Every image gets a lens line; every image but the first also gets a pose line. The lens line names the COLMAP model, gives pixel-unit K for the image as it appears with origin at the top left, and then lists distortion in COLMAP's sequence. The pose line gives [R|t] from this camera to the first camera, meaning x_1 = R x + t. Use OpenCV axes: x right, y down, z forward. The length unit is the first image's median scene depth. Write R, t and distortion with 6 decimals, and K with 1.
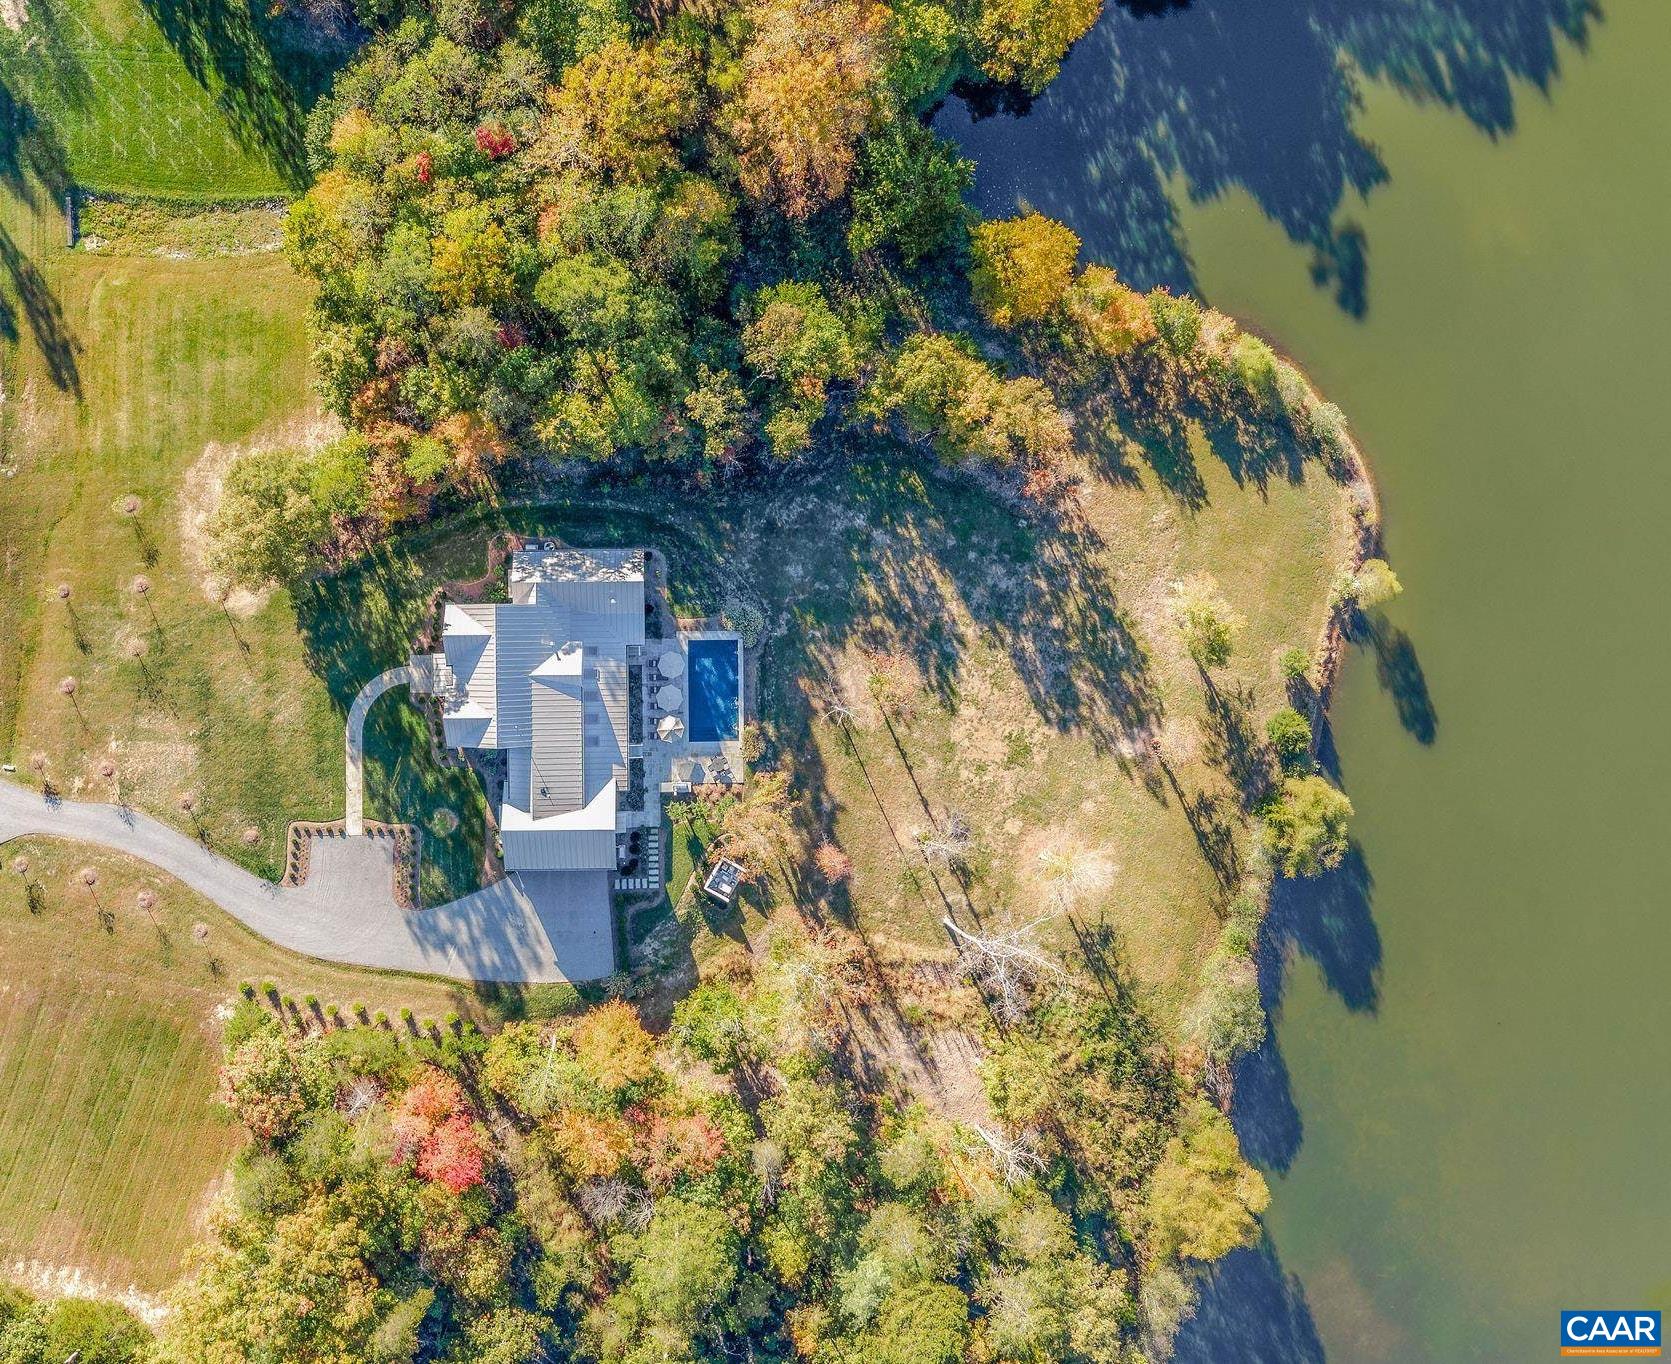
lens RADIAL K [[1714.6, 0, 835.5], [0, 1714.6, 682.0], [0, 0, 1]] dist [0.002803, 0.000471]
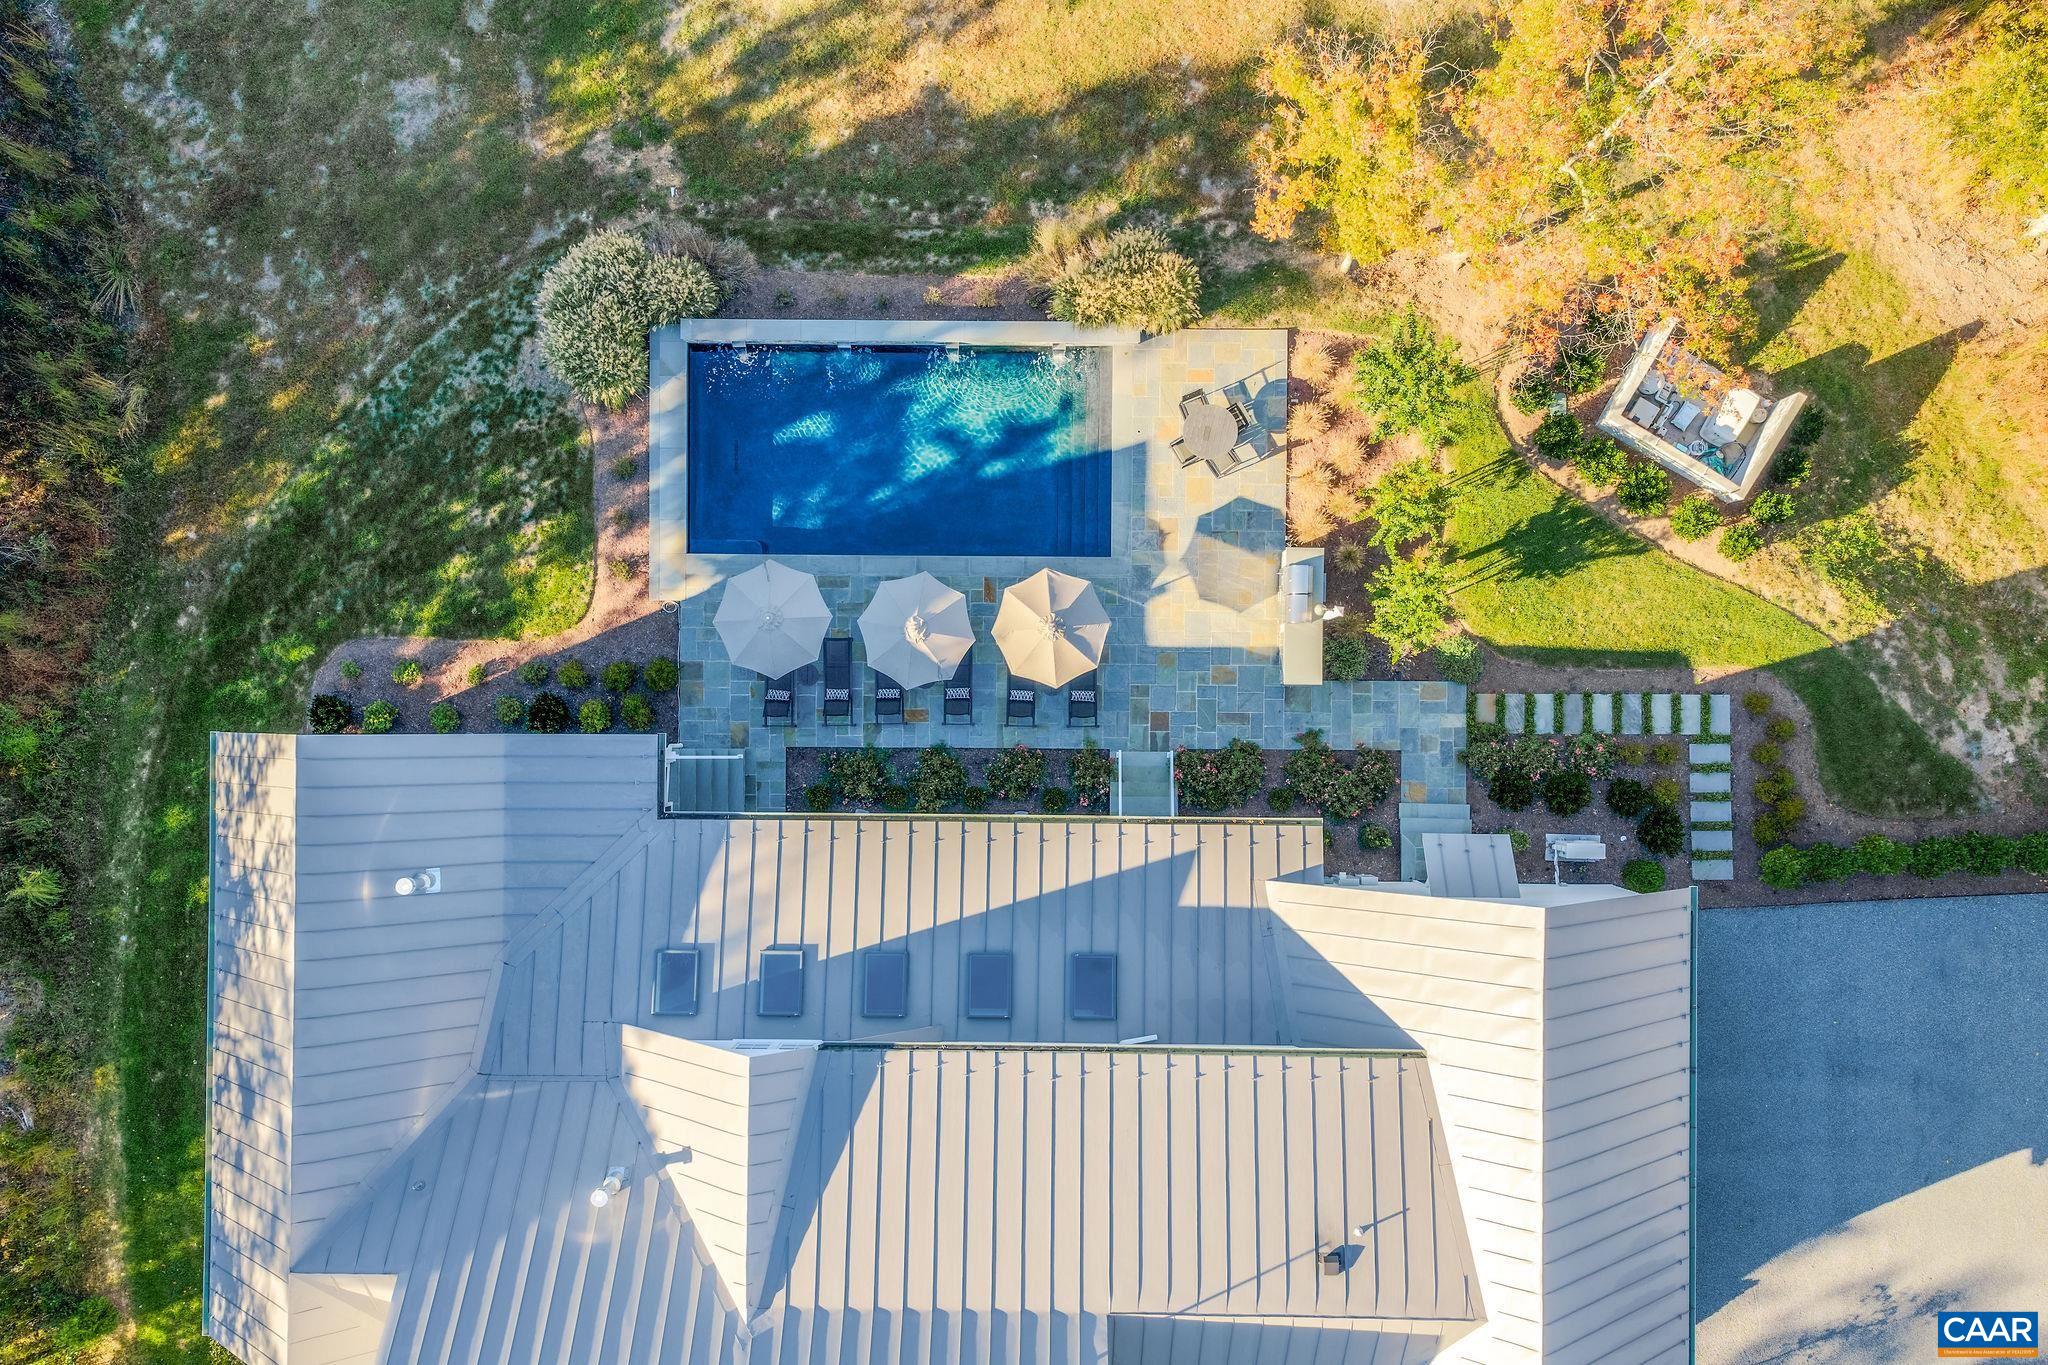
lens RADIAL K [[1712.2, 0, 1024.0], [0, 1712.2, 682.5], [0, 0, 1]] dist [0.002095, 0.001299]
pose [[0.017629, -0.994950, -0.098814, -0.080089], [0.999416, 0.020429, -0.027397, 0.030023], [0.029278, -0.098273, 0.994729, 0.765517]]
